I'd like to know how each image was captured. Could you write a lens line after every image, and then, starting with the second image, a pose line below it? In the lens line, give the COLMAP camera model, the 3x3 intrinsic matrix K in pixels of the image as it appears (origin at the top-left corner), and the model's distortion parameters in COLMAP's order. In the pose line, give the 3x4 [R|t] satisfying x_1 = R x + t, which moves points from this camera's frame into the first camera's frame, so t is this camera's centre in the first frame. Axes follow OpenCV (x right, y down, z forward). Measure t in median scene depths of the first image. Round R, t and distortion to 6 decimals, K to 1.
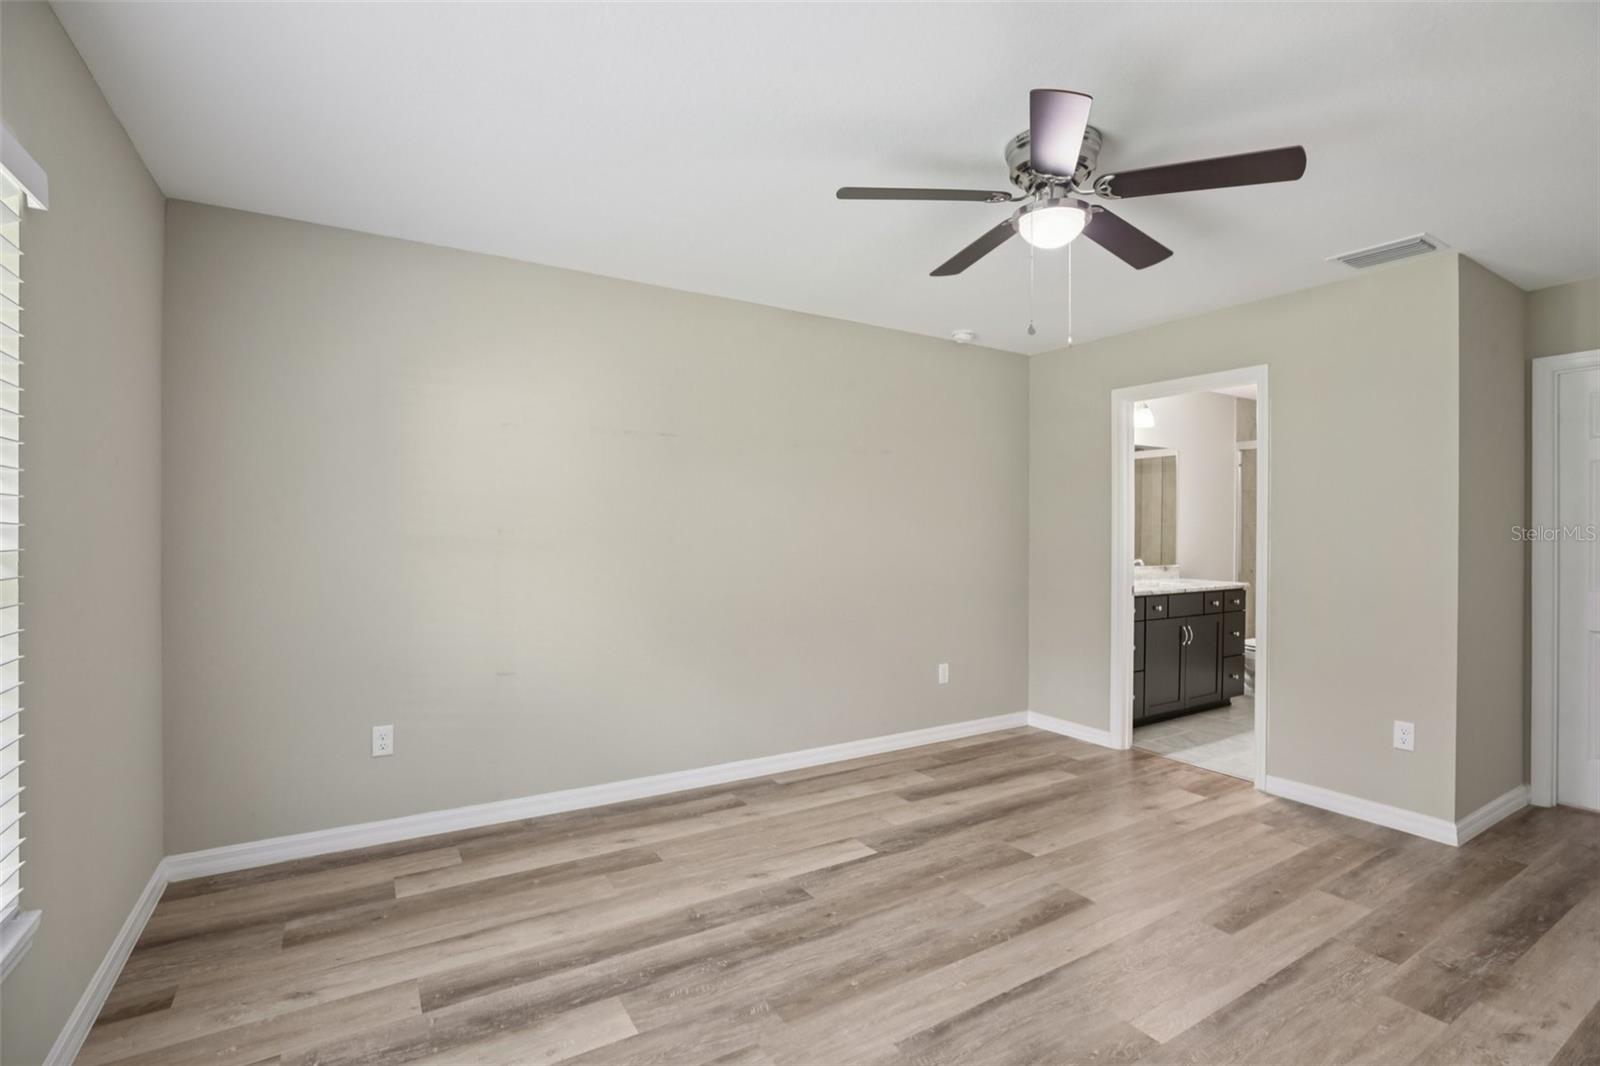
lens RADIAL K [[740.3, 0, 809.5], [0, 740.3, 527.2], [0, 0, 1]] dist [-0.043231, 0.013907]
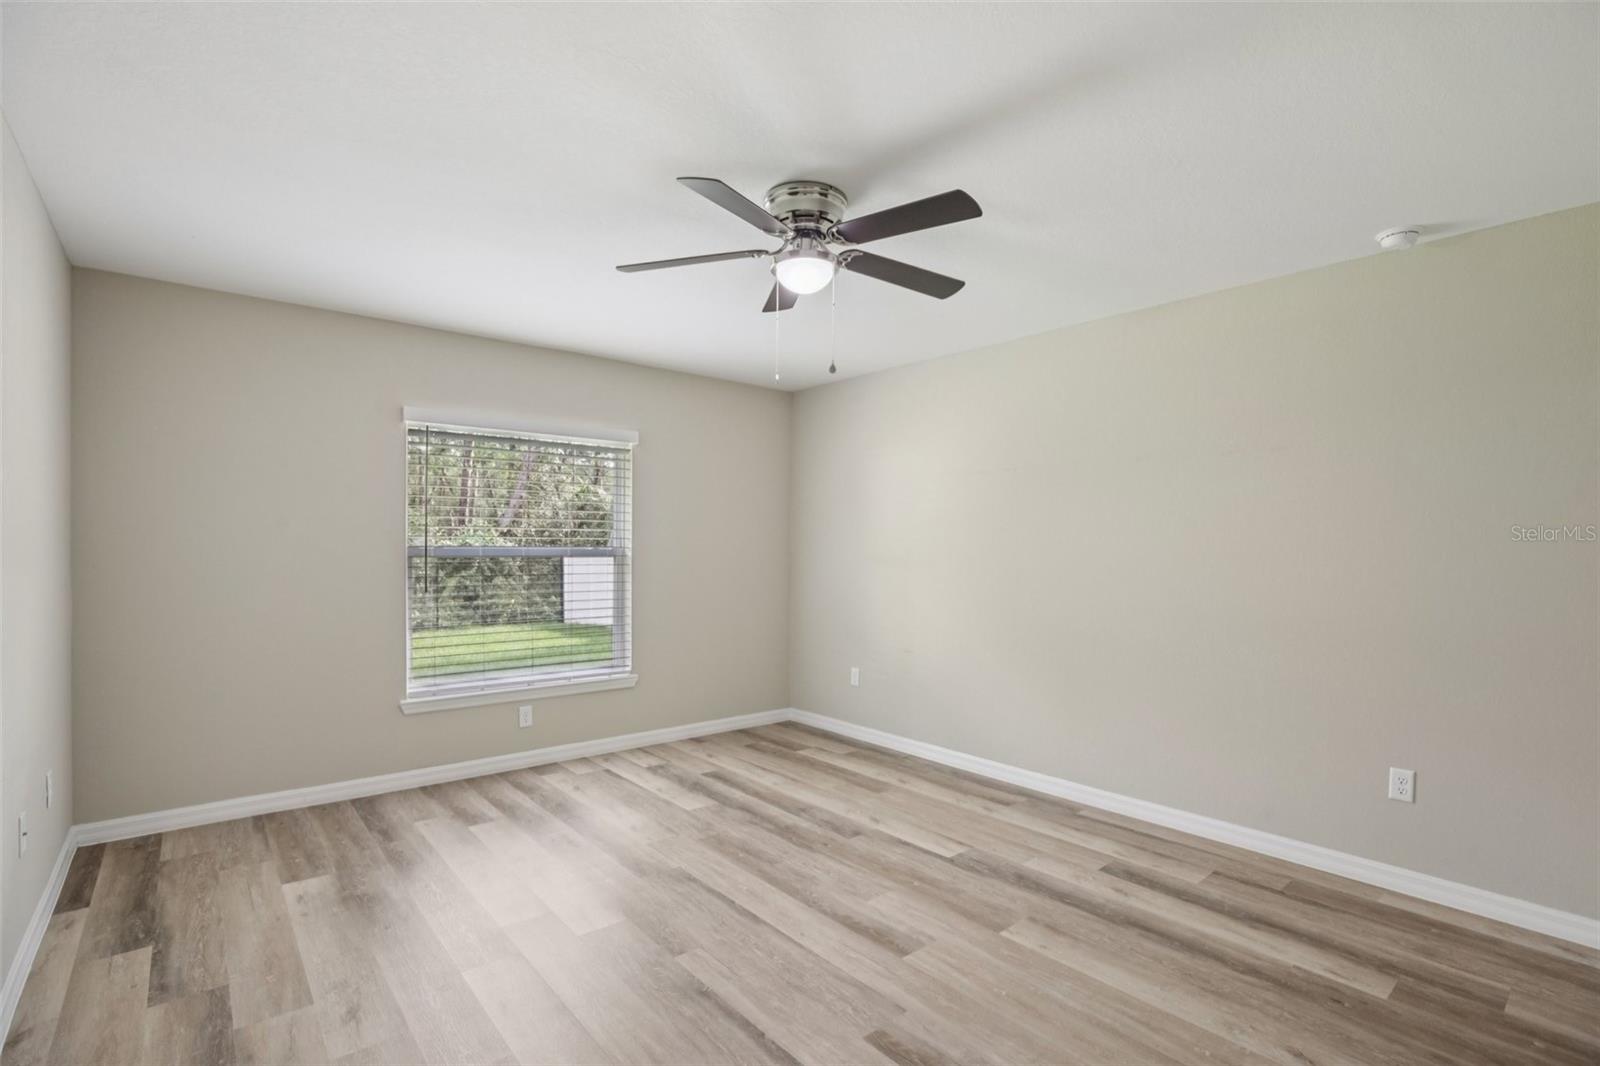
lens RADIAL K [[740.3, 0, 809.5], [0, 740.3, 527.2], [0, 0, 1]] dist [-0.043231, 0.013907]
pose [[0.153072, -0.032984, -0.987664, 1.125741], [-0.002120, 0.999430, -0.033706, 0.004496], [0.988213, 0.007253, 0.152914, 0.642496]]
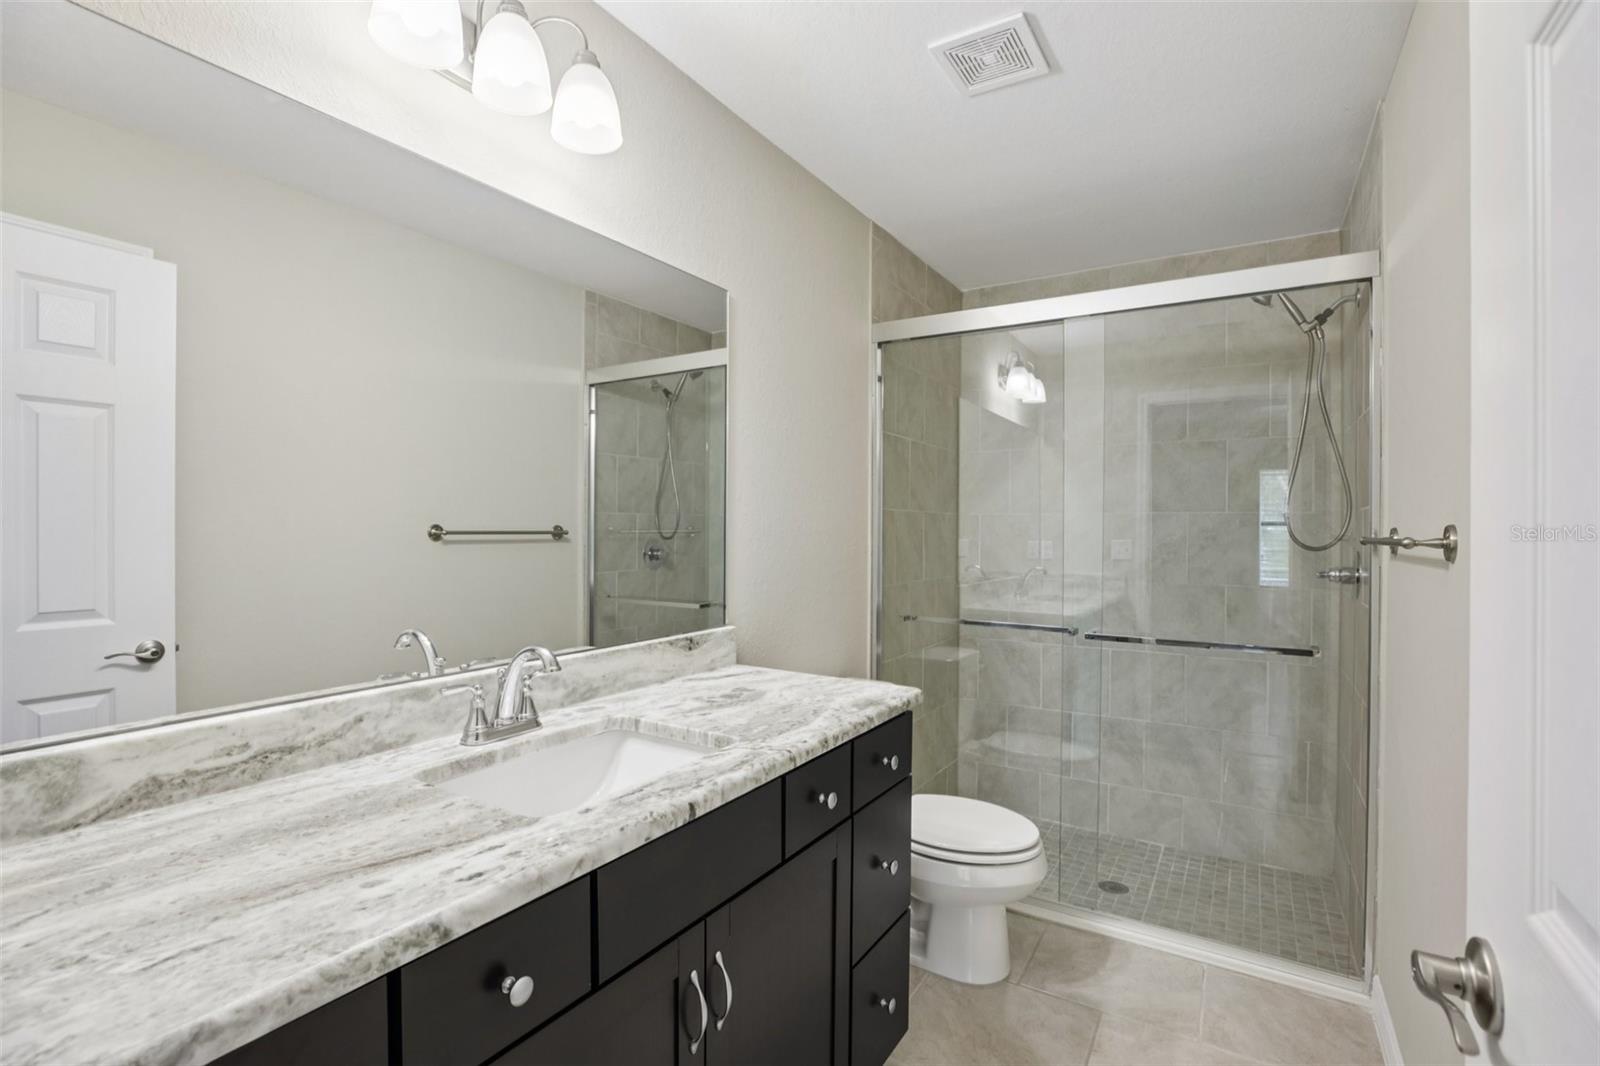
lens RADIAL K [[740.3, 0, 809.5], [0, 740.3, 527.2], [0, 0, 1]] dist [-0.043231, 0.013907]
pose [[0.884710, 0.009559, 0.466044, 0.757809], [-0.008056, 0.999954, -0.005217, 0.013475], [-0.466072, 0.000862, 0.884746, 1.368299]]
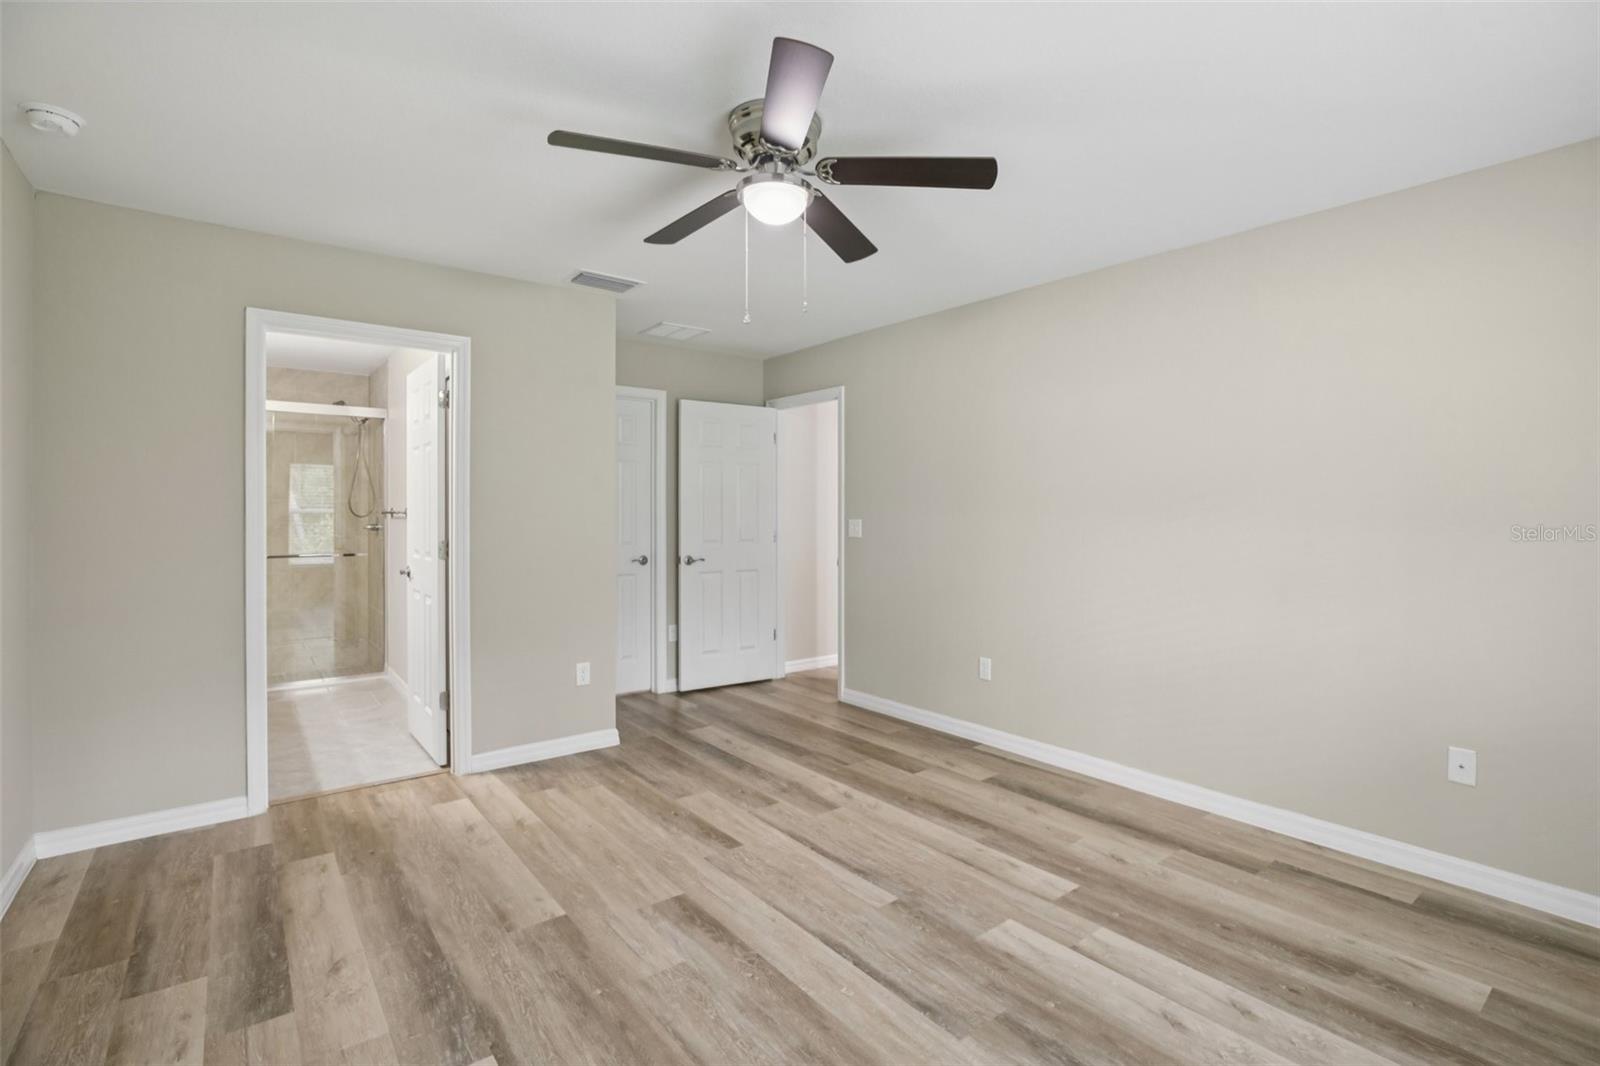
lens RADIAL K [[740.3, 0, 809.5], [0, 740.3, 527.2], [0, 0, 1]] dist [-0.043231, 0.013907]
pose [[-0.109745, -0.026278, 0.993612, -0.506655], [-0.007477, 0.999644, 0.025612, -0.000257], [-0.993932, -0.004618, -0.109902, 0.817393]]
